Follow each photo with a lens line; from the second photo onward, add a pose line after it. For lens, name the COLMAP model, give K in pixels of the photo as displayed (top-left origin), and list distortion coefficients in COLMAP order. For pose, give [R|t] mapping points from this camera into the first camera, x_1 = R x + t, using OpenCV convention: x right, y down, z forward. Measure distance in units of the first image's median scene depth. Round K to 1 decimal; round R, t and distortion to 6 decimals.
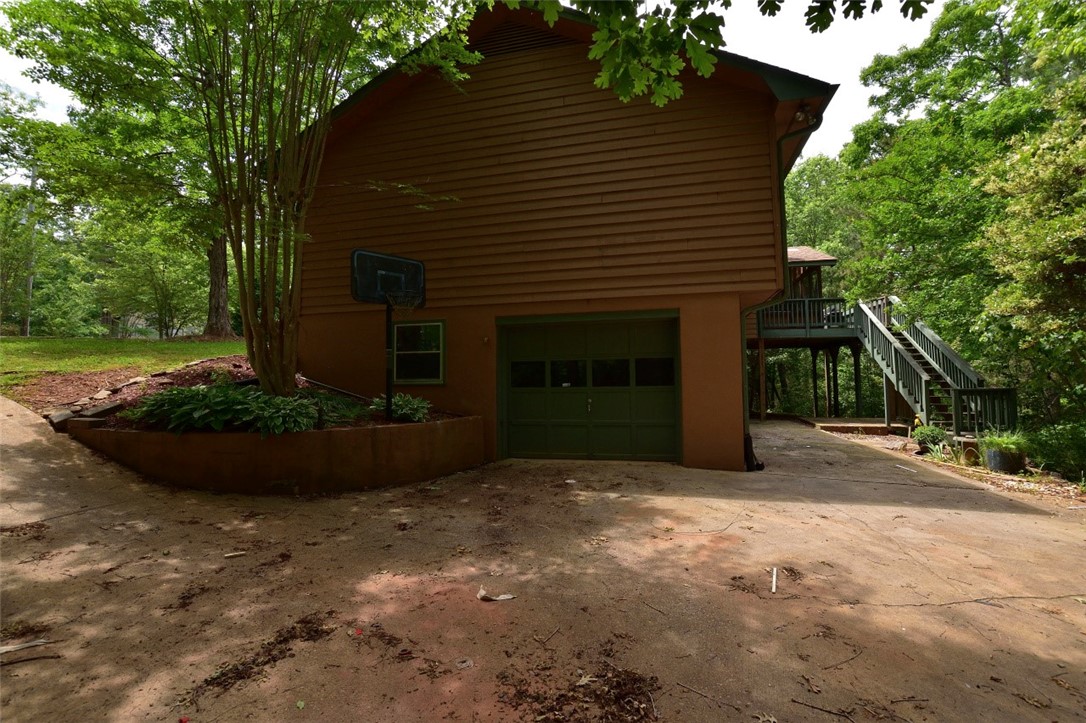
lens RADIAL K [[481.3, 0, 545.2], [0, 481.3, 357.2], [0, 0, 1]] dist [-0.030449, 0.003715]
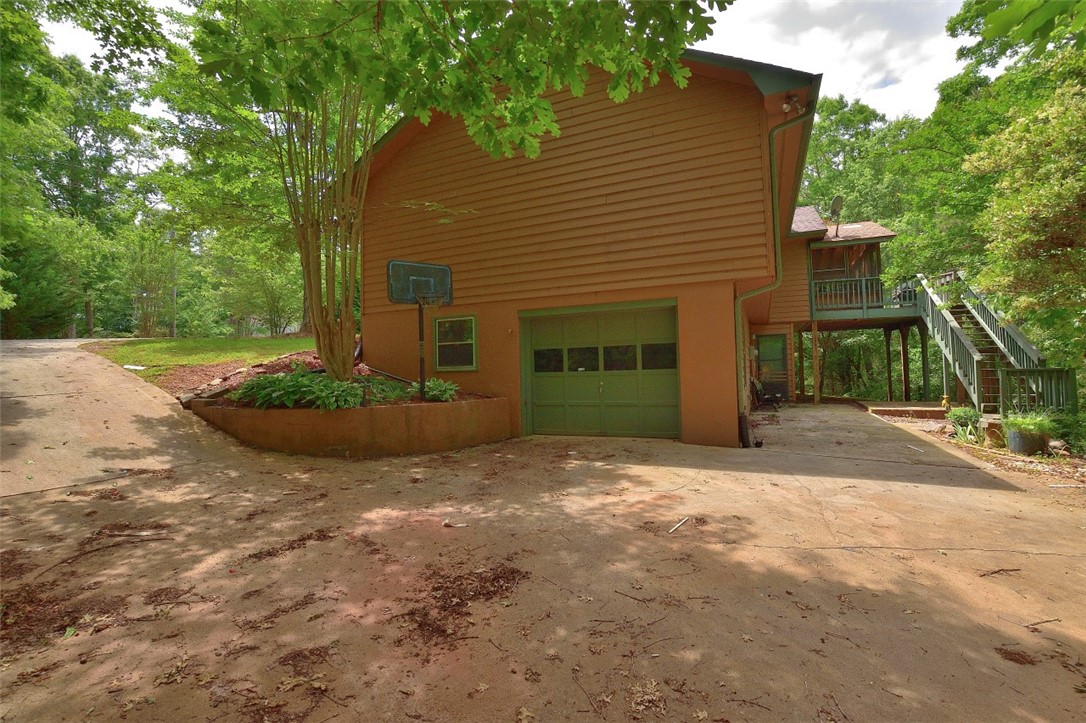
lens RADIAL K [[481.3, 0, 543.1], [0, 481.3, 358.0], [0, 0, 1]] dist [-0.030449, 0.003715]
pose [[0.983400, -0.017139, -0.180640, 0.191568], [0.021943, 0.999456, 0.024626, 0.002010], [0.180119, -0.028181, 0.983241, -0.131146]]
